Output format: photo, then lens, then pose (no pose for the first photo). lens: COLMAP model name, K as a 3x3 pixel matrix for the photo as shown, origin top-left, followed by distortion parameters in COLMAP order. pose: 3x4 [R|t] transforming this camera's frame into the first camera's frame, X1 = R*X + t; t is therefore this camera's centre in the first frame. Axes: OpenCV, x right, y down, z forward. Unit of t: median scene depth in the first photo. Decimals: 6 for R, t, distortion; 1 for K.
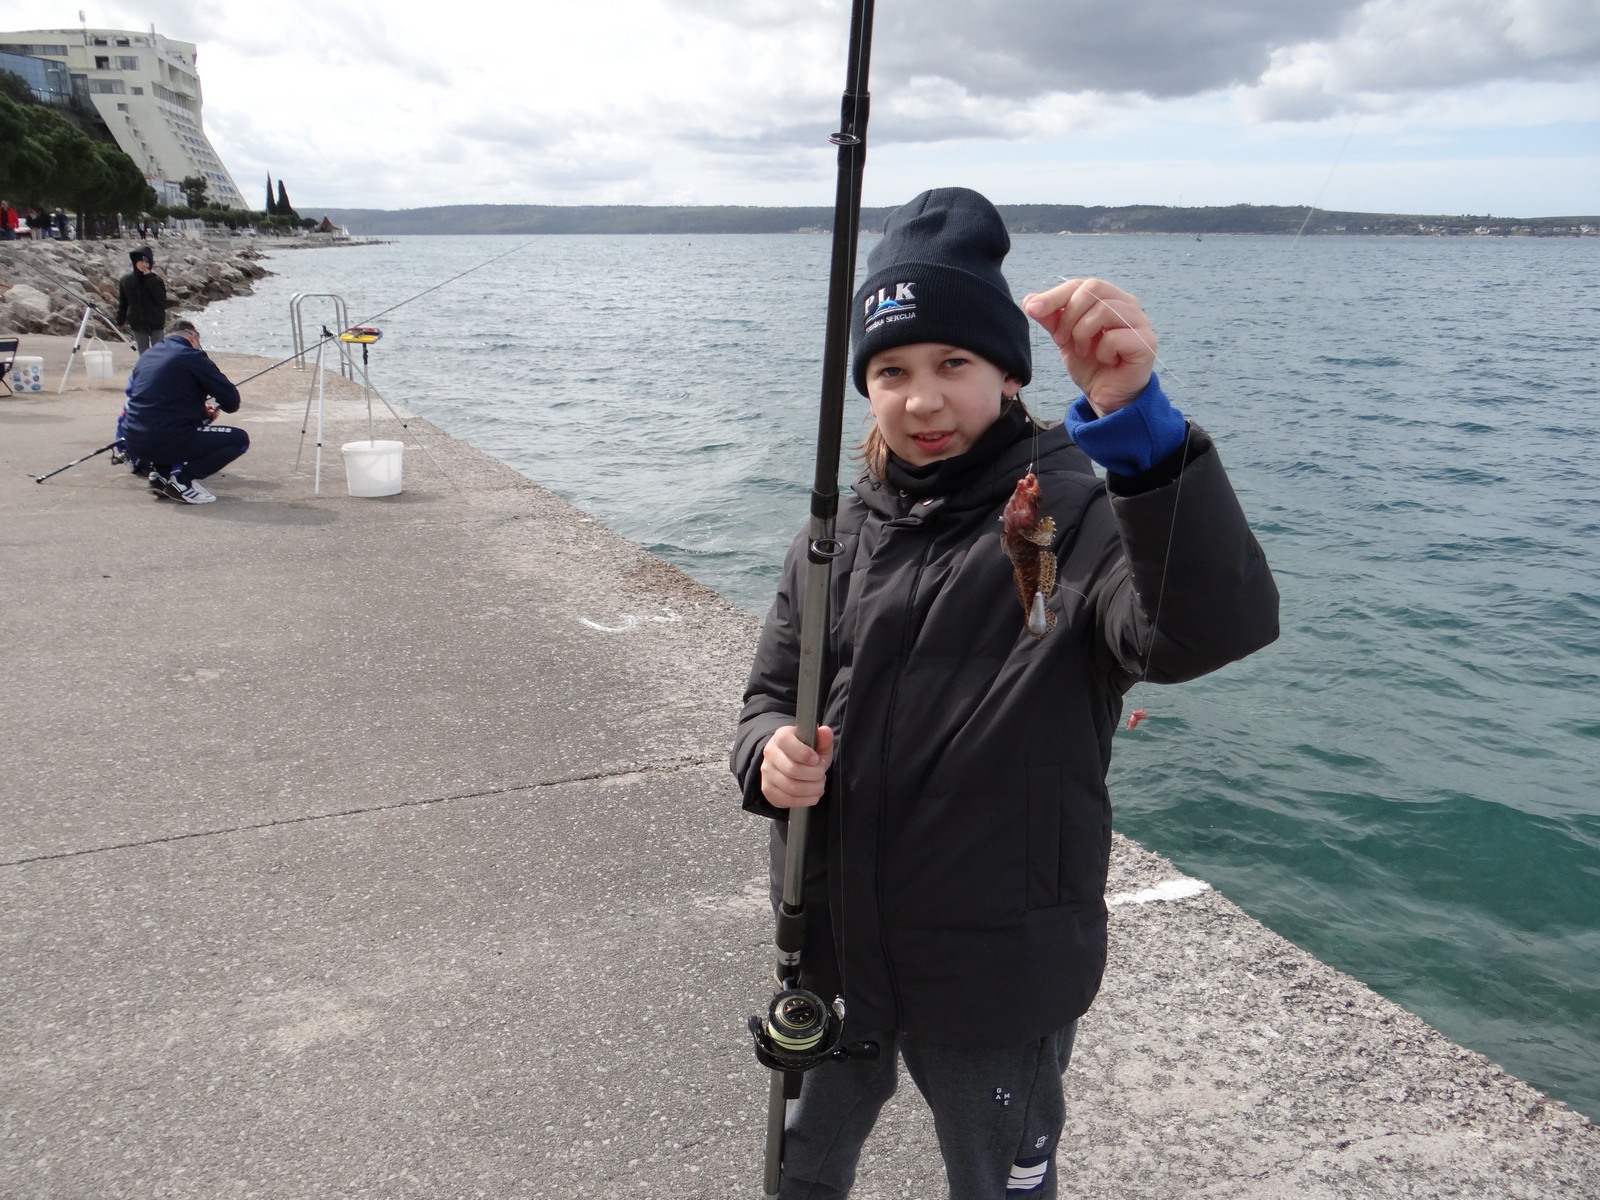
lens RADIAL K [[1273.8, 0, 784.7], [0, 1273.8, 591.6], [0, 0, 1]] dist [-0.006055, 0.020106]
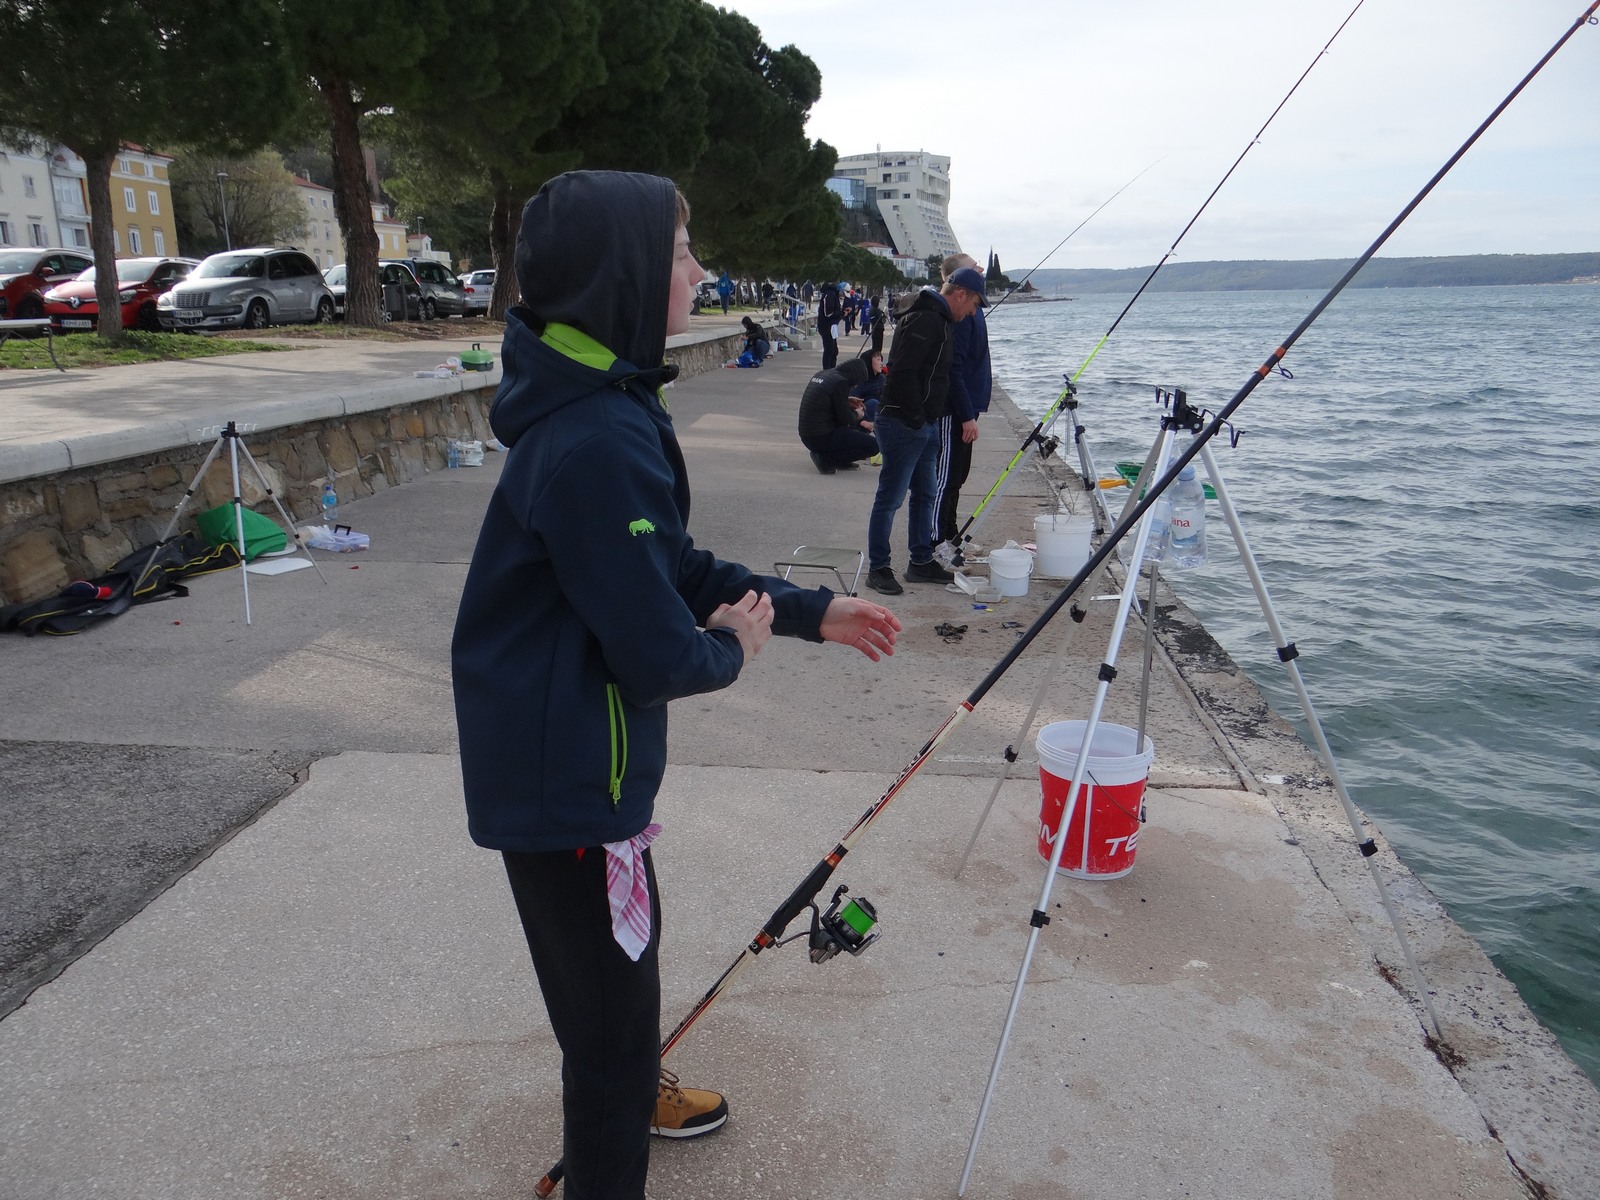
lens RADIAL K [[1281.7, 0, 790.3], [0, 1281.7, 595.4], [0, 0, 1]] dist [0.011388, -0.002968]
pose [[0.859897, 0.103430, -0.499880, 0.141422], [-0.123883, 0.992266, -0.007796, 0.075992], [0.495208, 0.068630, 0.866060, -0.271226]]
